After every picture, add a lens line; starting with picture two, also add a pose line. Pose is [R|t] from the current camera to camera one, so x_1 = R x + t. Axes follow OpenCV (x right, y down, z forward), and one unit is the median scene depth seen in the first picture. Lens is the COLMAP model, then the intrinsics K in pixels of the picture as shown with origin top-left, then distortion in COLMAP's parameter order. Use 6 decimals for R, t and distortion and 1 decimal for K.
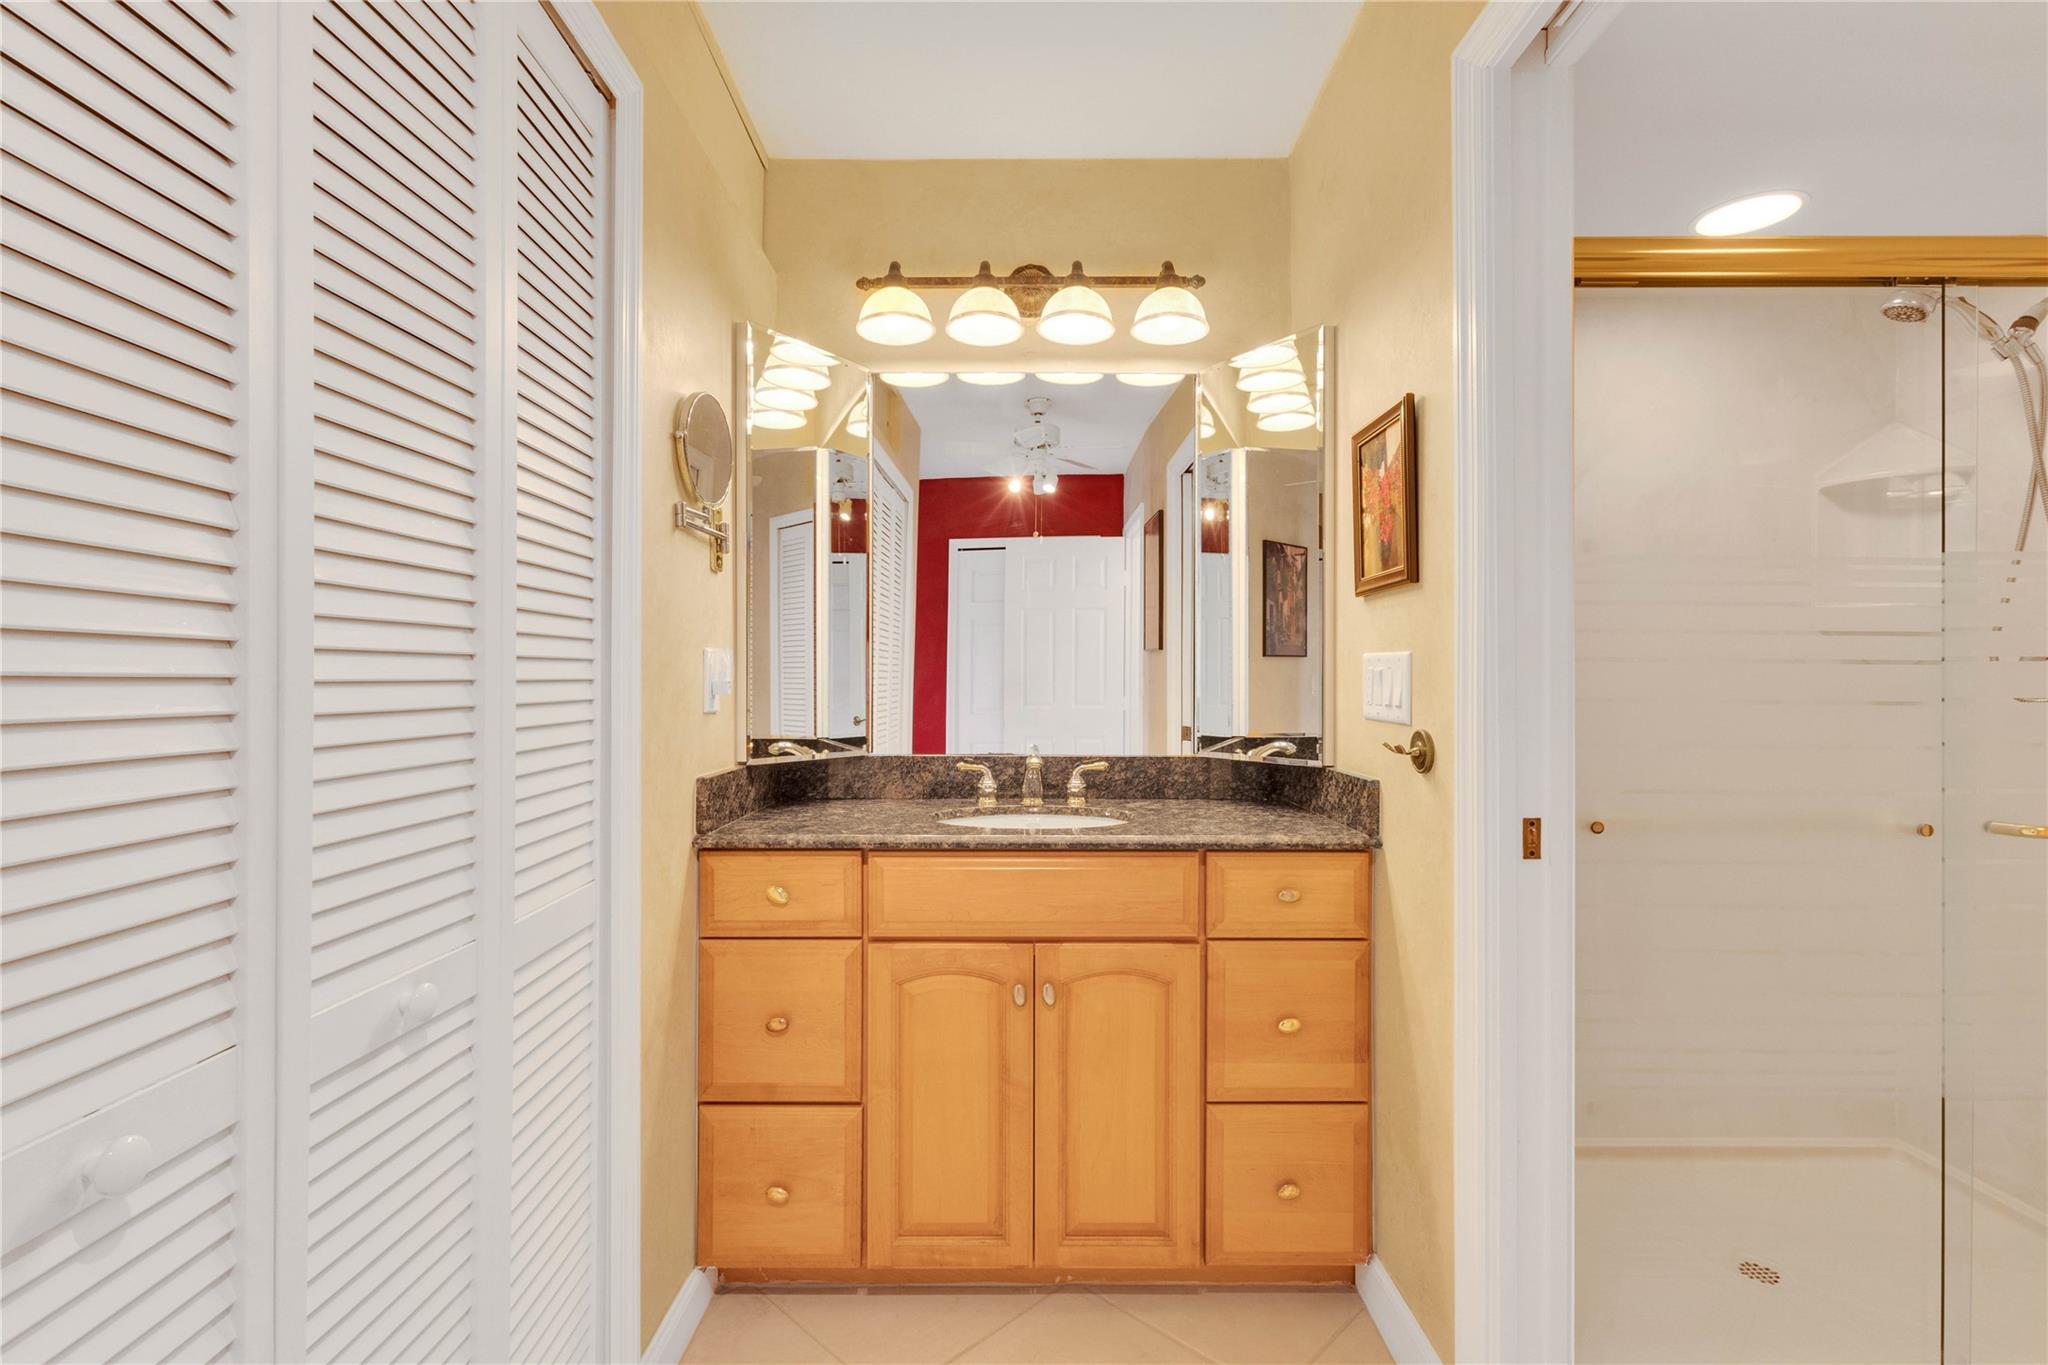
lens RADIAL K [[972.2, 0, 1020.9], [0, 972.2, 685.2], [0, 0, 1]] dist [0.002141, 0.000399]
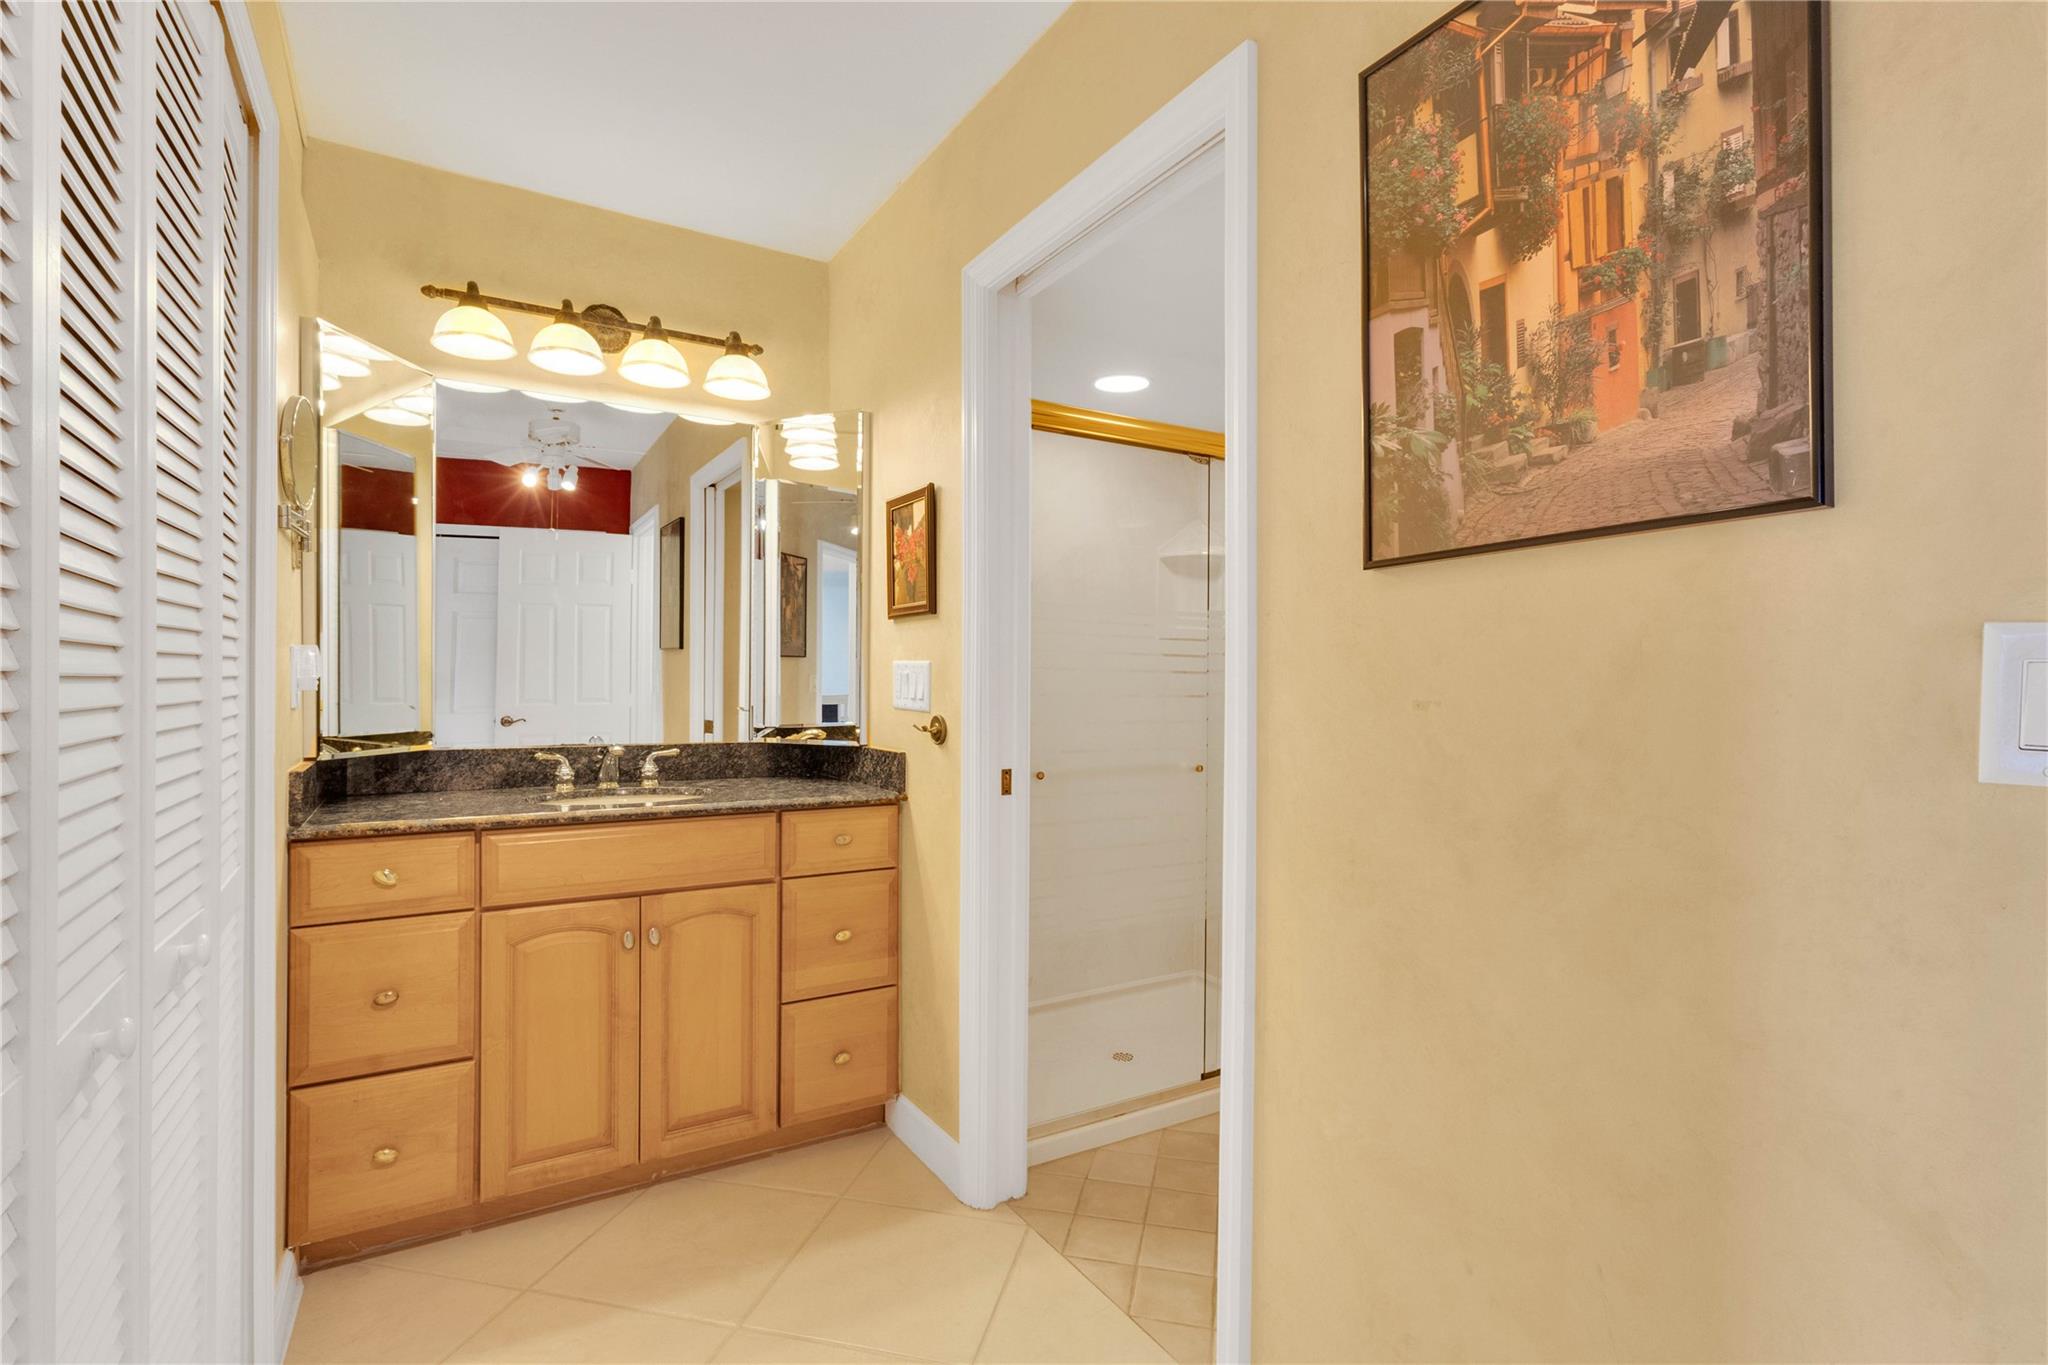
lens RADIAL K [[956.3, 0, 1044.6], [0, 956.3, 693.1], [0, 0, 1]] dist [0.001116, 0.000209]
pose [[0.850440, -0.000326, 0.526072, -0.183352], [-0.005971, 0.999929, 0.010272, -0.002637], [-0.526038, -0.011877, 0.850378, -0.269906]]
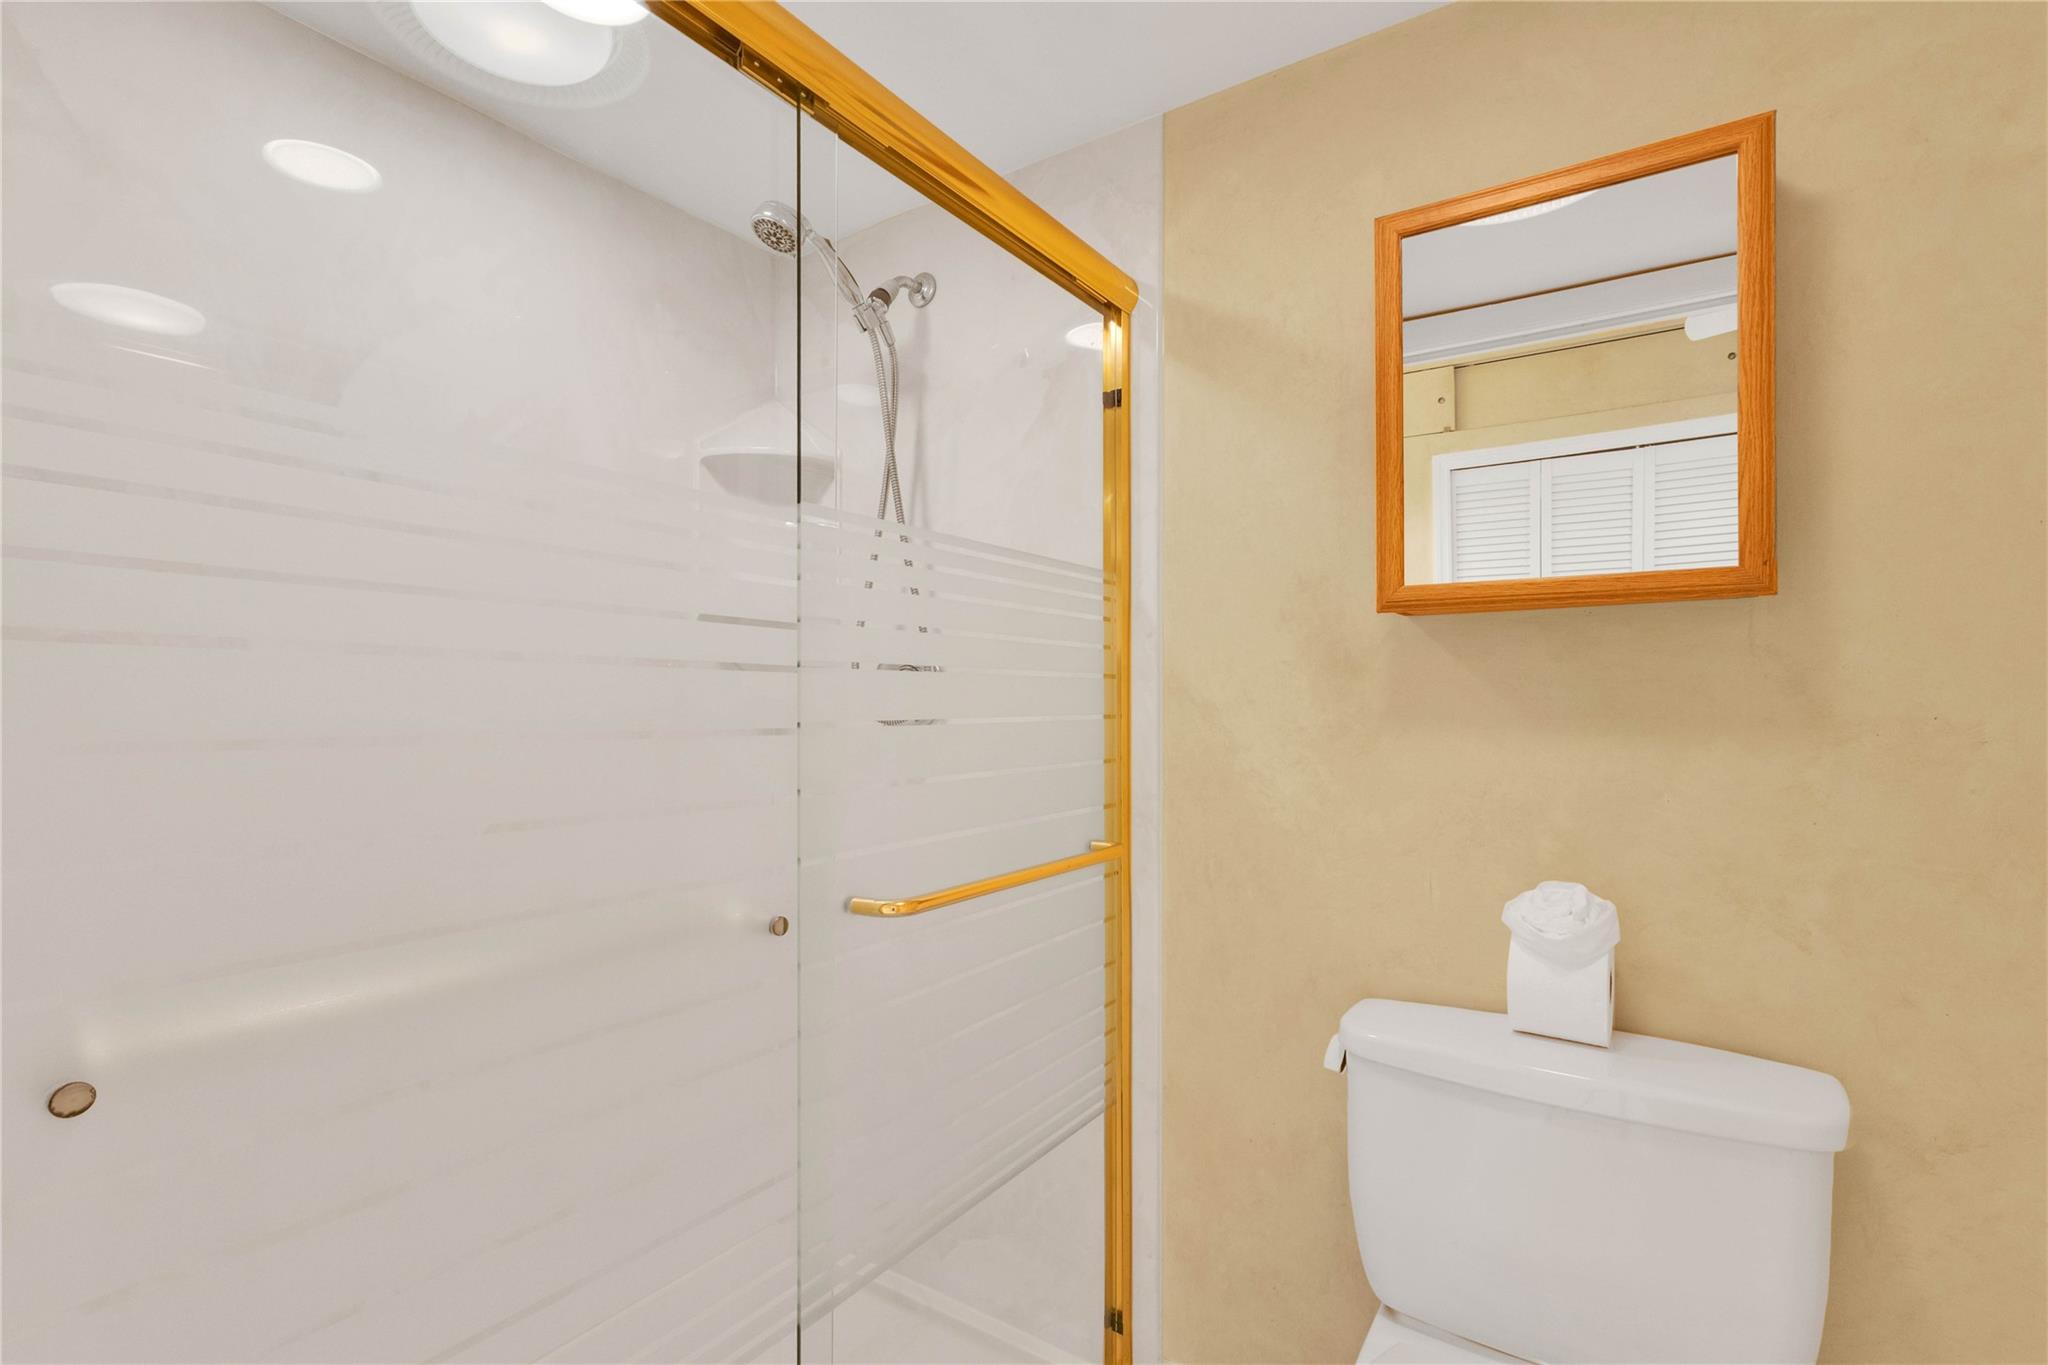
lens RADIAL K [[972.2, 0, 1020.9], [0, 972.2, 685.2], [0, 0, 1]] dist [0.002141, 0.000399]
pose [[0.575463, 0.014326, 0.817702, 0.414012], [-0.004149, 0.999885, -0.014598, -0.002977], [-0.817817, 0.005008, 0.575457, 0.418399]]
